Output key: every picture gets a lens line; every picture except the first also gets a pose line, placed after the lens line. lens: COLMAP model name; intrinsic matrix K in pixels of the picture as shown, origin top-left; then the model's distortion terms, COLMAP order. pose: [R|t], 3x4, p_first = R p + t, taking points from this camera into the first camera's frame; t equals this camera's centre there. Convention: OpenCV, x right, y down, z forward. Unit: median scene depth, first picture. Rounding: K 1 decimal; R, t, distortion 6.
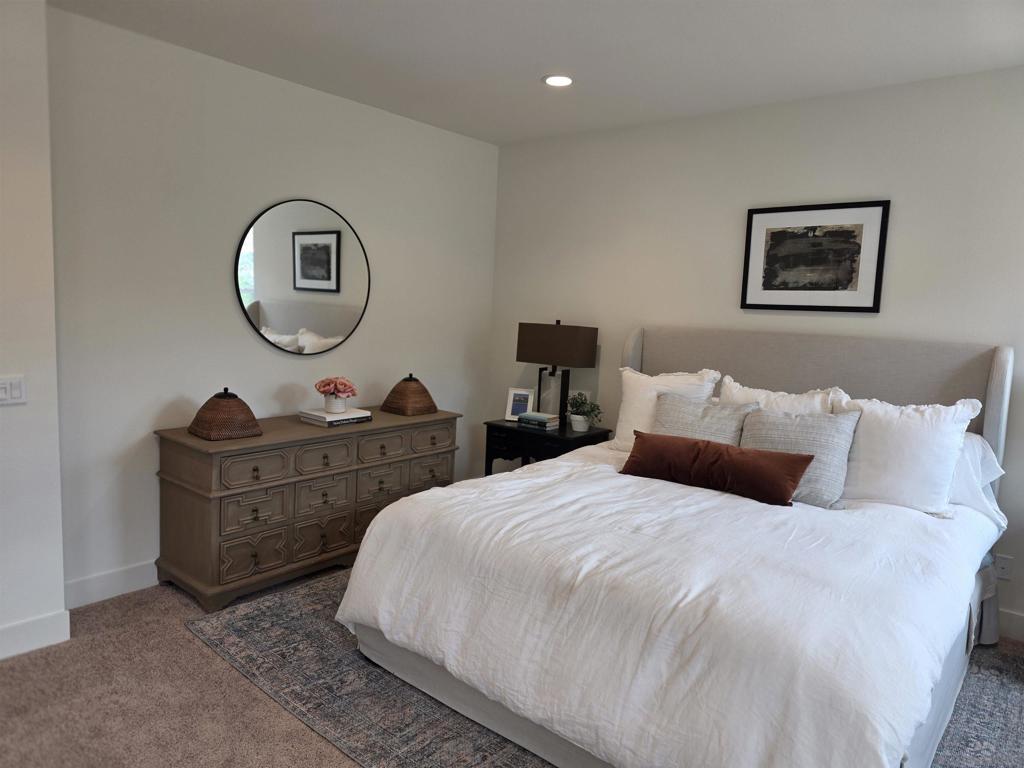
lens RADIAL K [[697.0, 0, 512.0], [0, 697.0, 384.0], [0, 0, 1]] dist [0.052580, -0.000909]
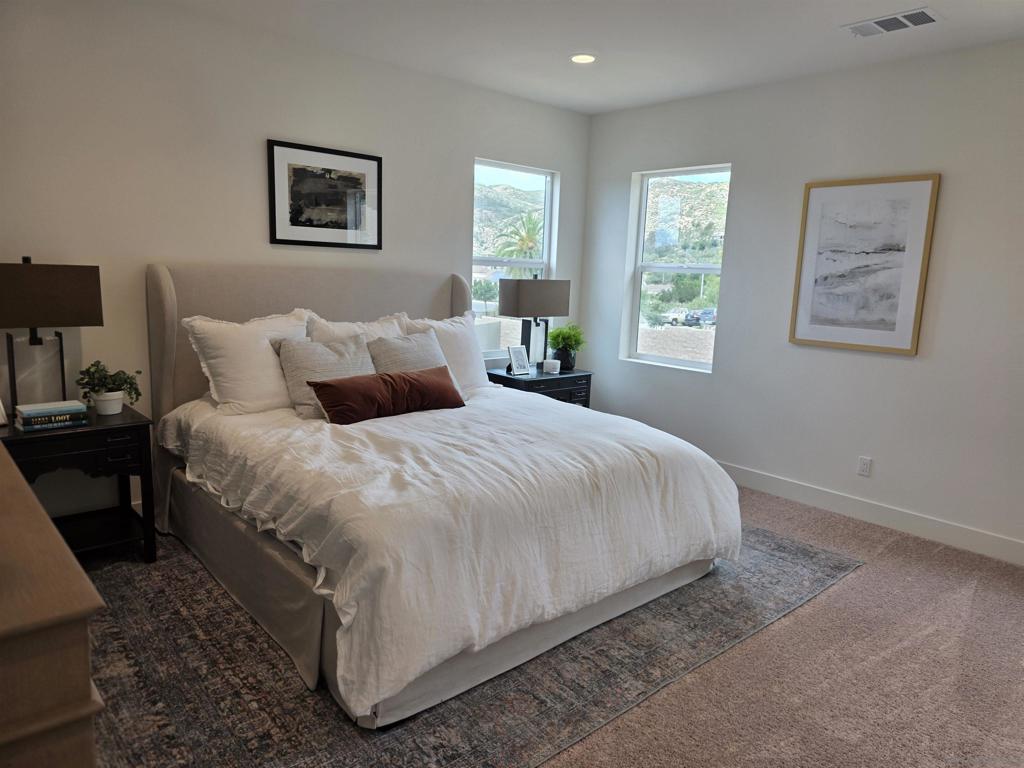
lens RADIAL K [[687.4, 0, 512.0], [0, 687.4, 384.0], [0, 0, 1]] dist [0.095108, 0.001698]
pose [[0.146508, -0.212020, 0.966221, -0.647131], [0.077489, 0.976219, 0.202464, -0.092890], [-0.986170, 0.045209, 0.159453, 0.552248]]
